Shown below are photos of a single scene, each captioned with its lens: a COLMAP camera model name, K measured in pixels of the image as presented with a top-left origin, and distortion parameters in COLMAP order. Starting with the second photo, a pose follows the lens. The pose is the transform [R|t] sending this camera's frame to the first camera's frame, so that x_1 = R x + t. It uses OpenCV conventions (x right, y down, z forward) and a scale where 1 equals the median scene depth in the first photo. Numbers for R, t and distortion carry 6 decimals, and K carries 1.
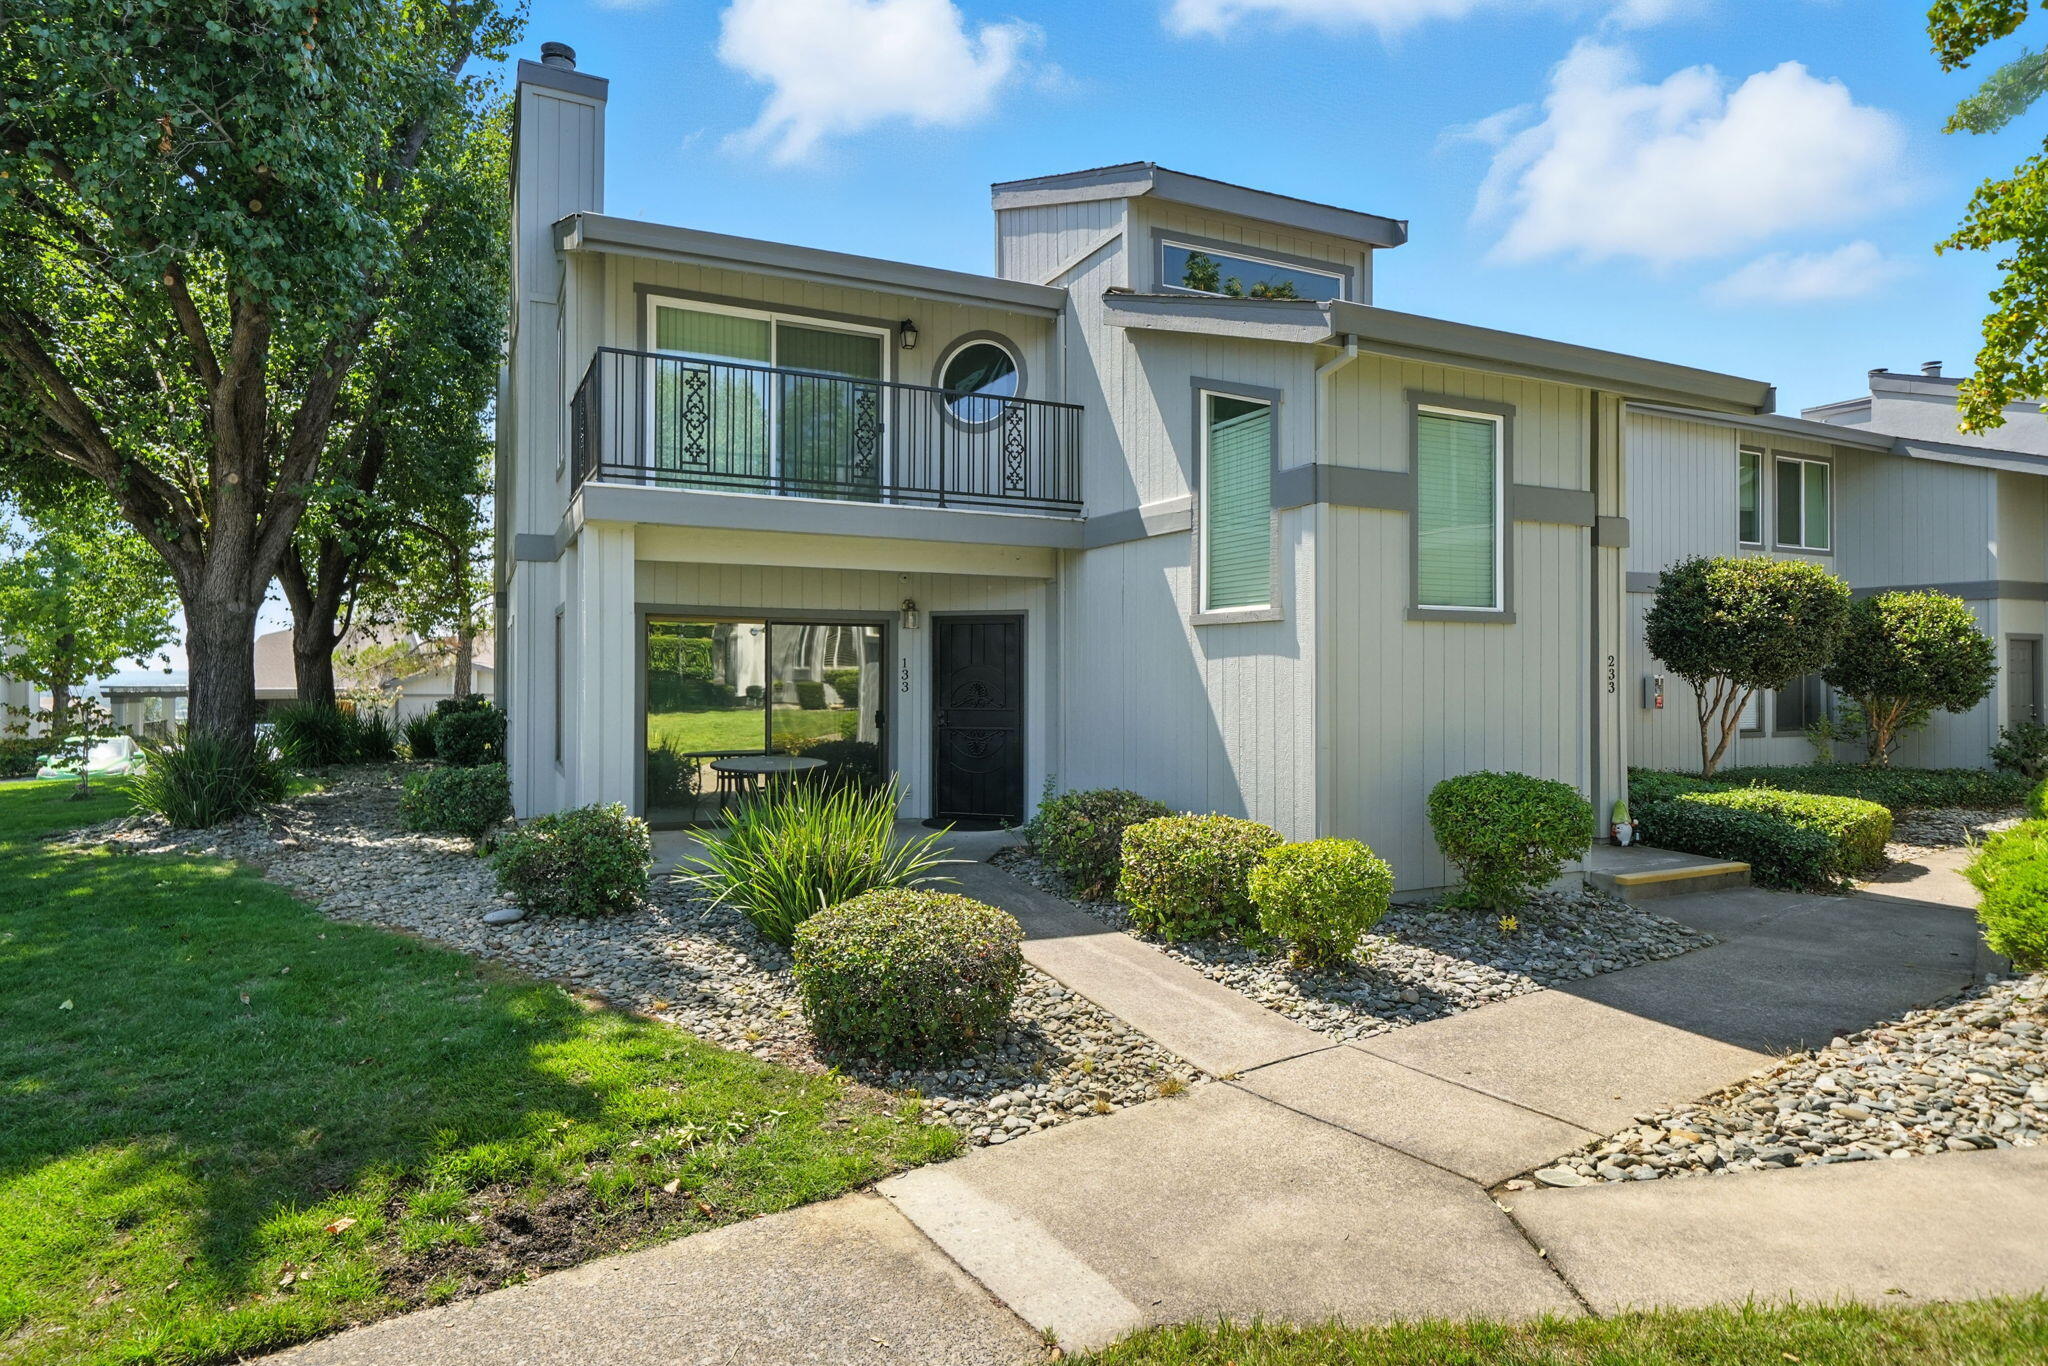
lens RADIAL K [[1155.3, 0, 1019.0], [0, 1155.3, 673.1], [0, 0, 1]] dist [0.006197, 0.002236]
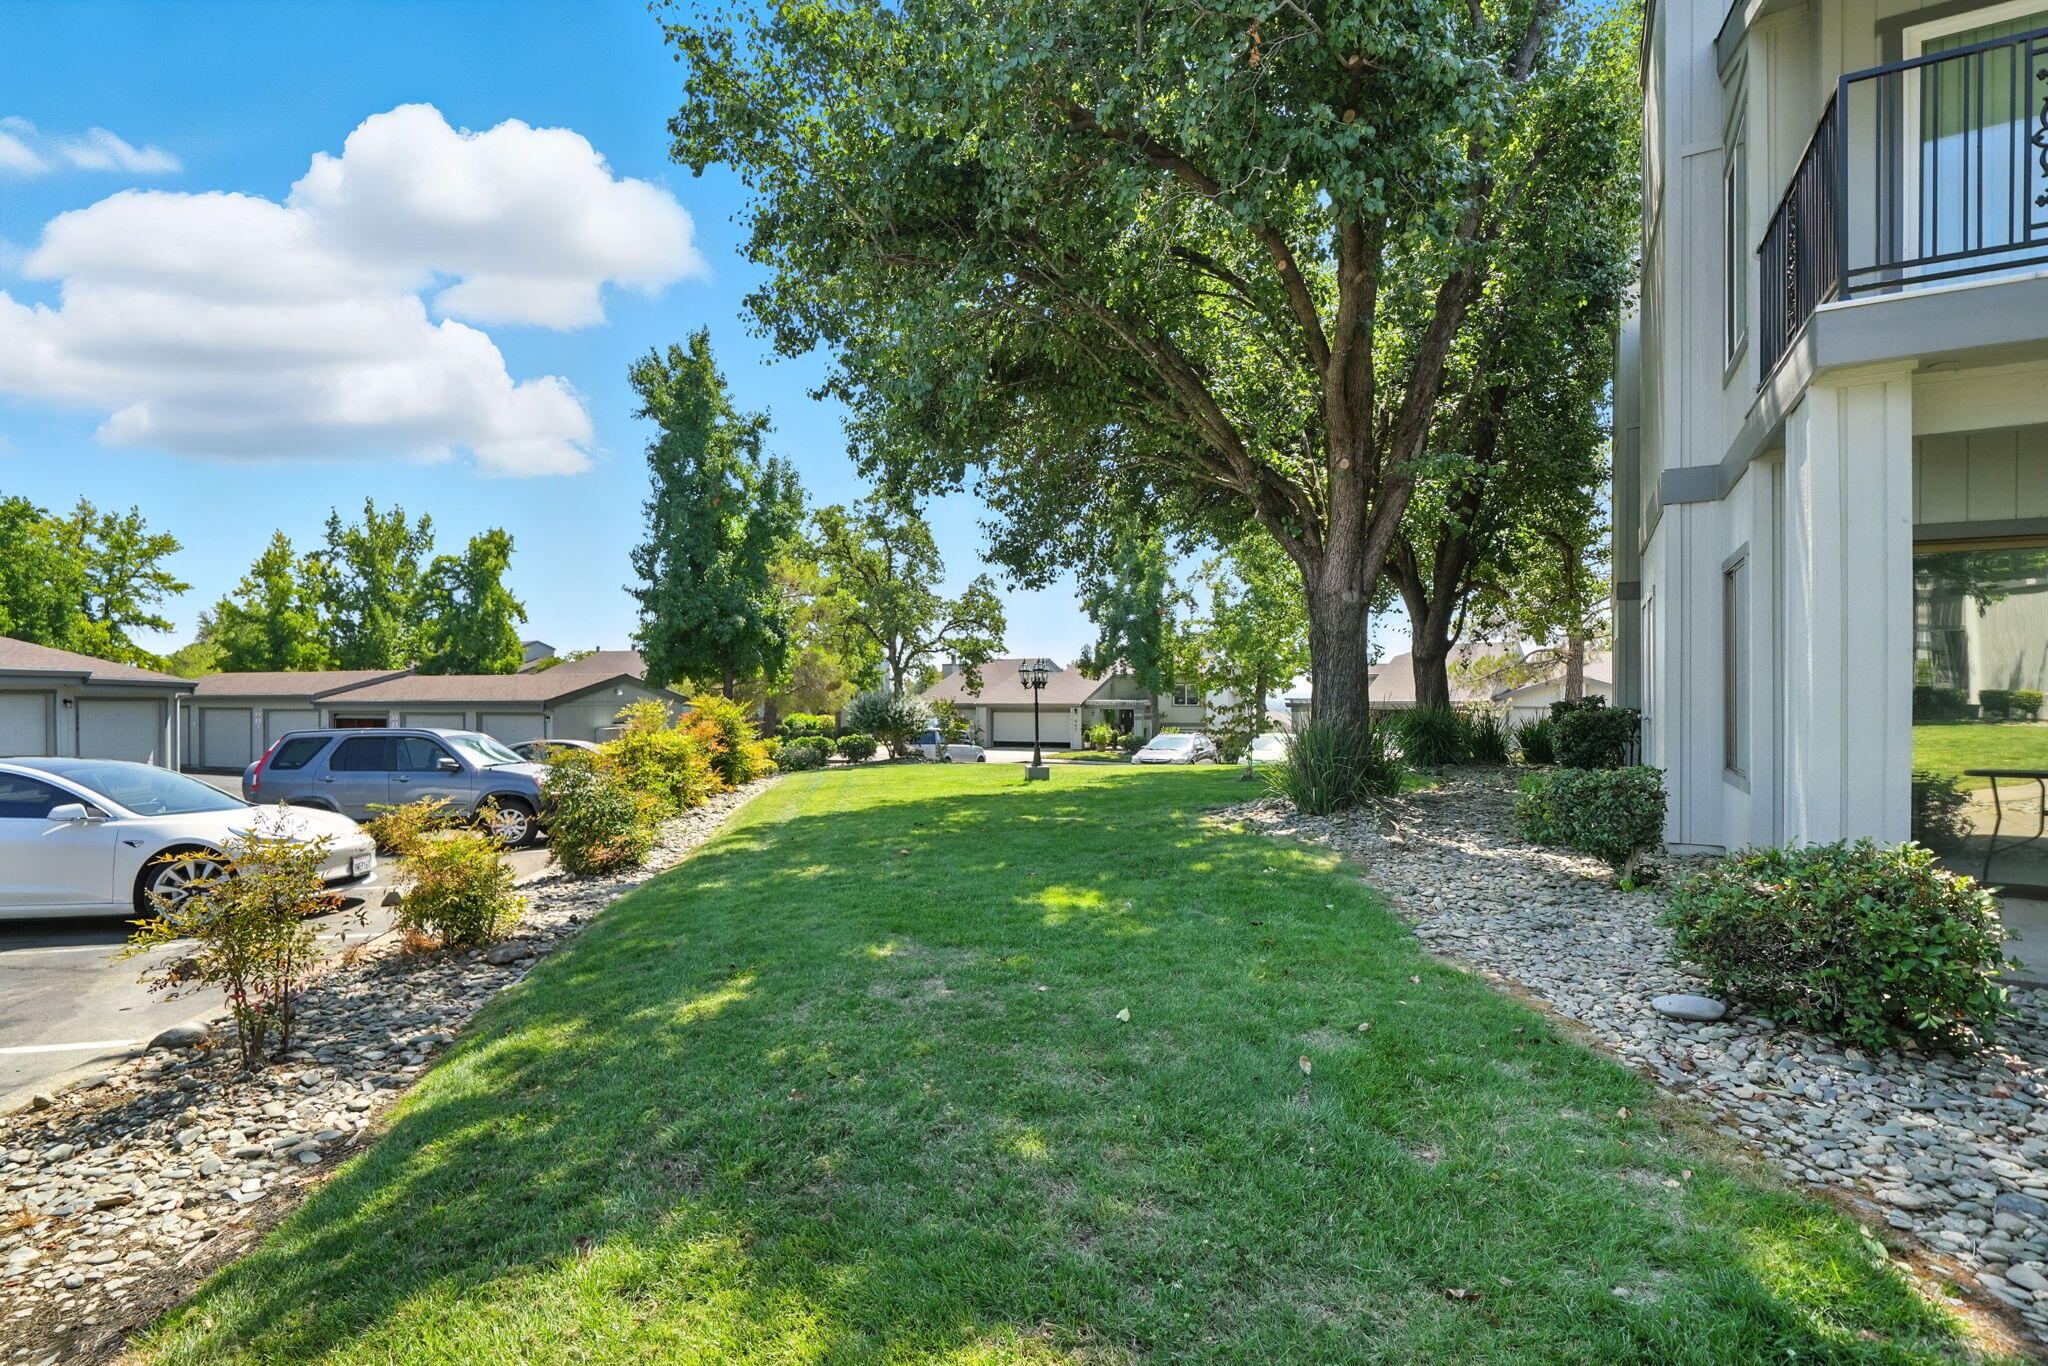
lens RADIAL K [[931.1, 0, 1015.3], [0, 931.1, 695.5], [0, 0, 1]] dist [0.000382, -0.002911]
pose [[0.558107, -0.009739, -0.829712, -0.180562], [0.002433, 0.999946, -0.010100, 0.037481], [0.829765, 0.003618, 0.558101, 0.330224]]
